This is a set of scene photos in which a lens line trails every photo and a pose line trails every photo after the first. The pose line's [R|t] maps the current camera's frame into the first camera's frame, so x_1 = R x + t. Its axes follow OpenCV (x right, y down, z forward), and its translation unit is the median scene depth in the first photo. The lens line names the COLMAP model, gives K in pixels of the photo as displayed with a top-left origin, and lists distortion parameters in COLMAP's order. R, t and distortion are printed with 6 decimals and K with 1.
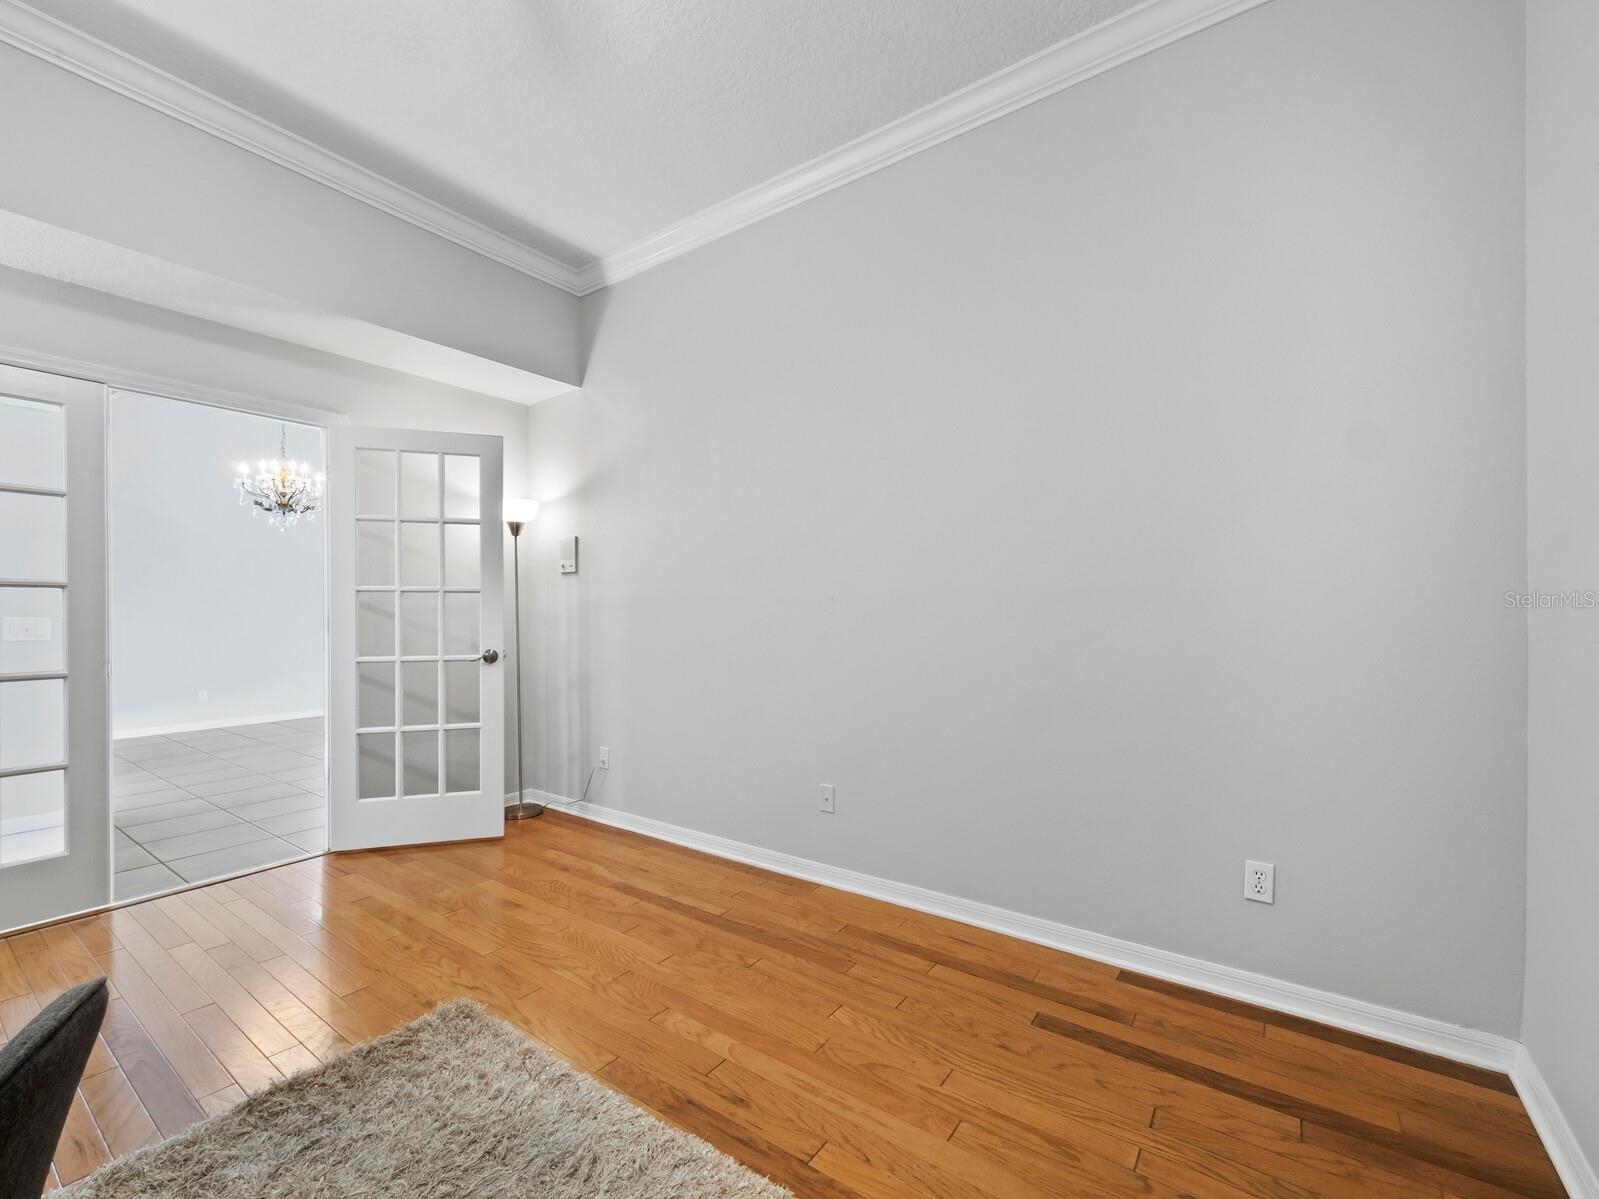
lens RADIAL K [[682.2, 0, 797.7], [0, 682.2, 598.7], [0, 0, 1]] dist [-0.000275, 0.000160]
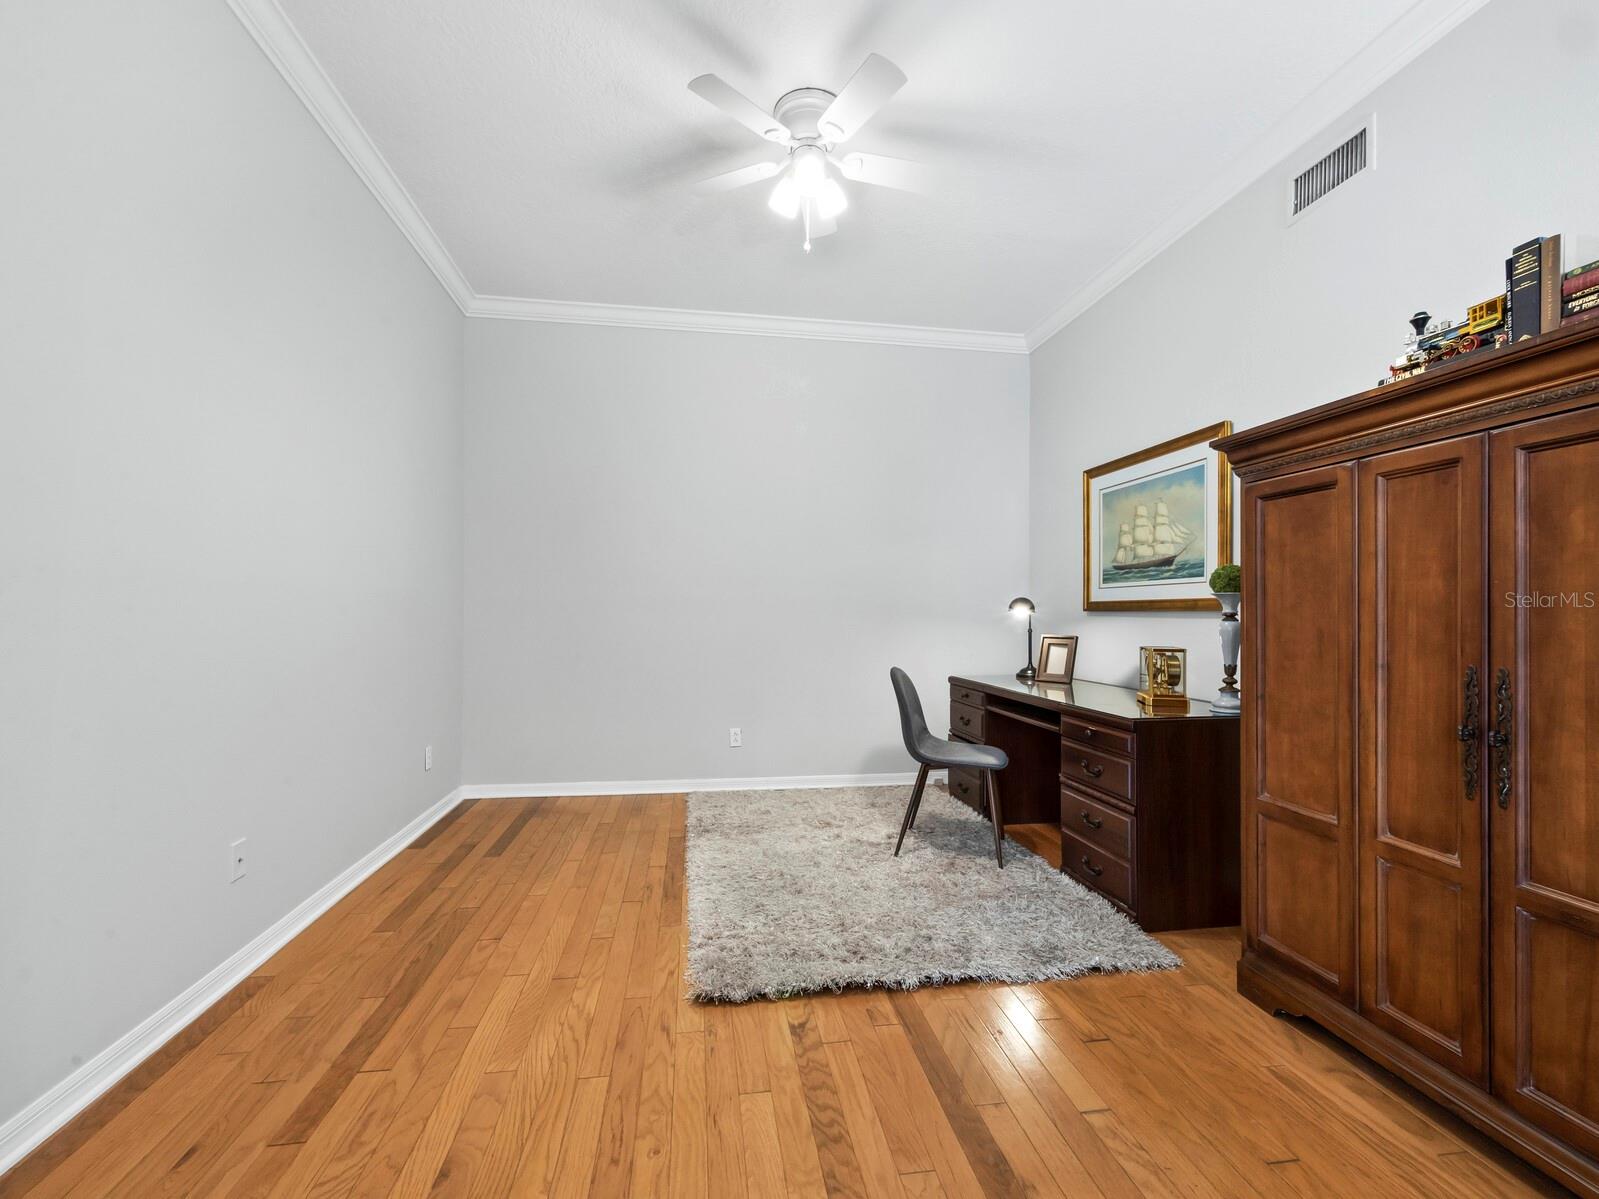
lens RADIAL K [[682.2, 0, 797.7], [0, 682.2, 598.7], [0, 0, 1]] dist [-0.000275, 0.000160]
pose [[-0.698449, 0.010928, 0.715577, -0.867058], [-0.022200, 0.999071, -0.036926, 0.029371], [-0.715316, -0.041677, -0.697558, 1.066416]]
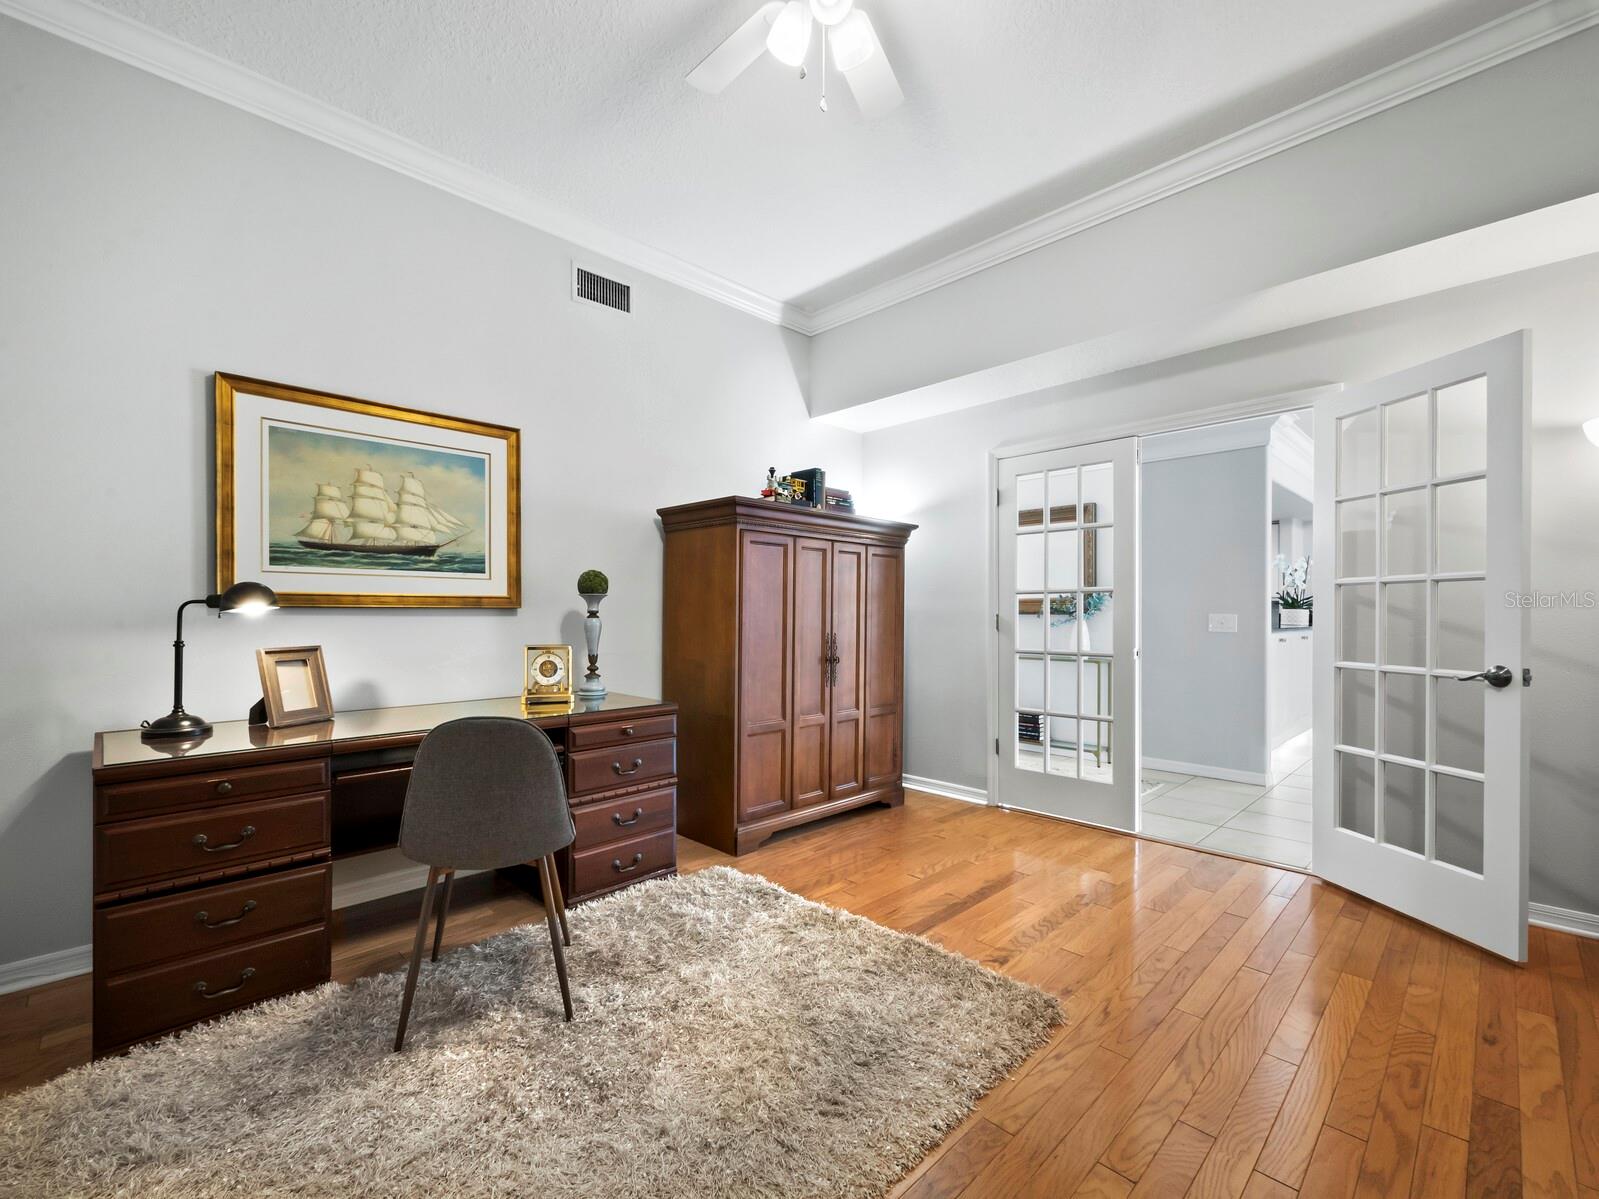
lens RADIAL K [[687.1, 0, 790.7], [0, 687.1, 605.2], [0, 0, 1]] dist [-0.002166, 0.000780]
pose [[-0.177348, -0.009830, -0.984099, 0.372632], [0.019509, 0.999719, -0.013502, 0.013740], [0.983955, -0.021593, -0.177107, 0.529783]]
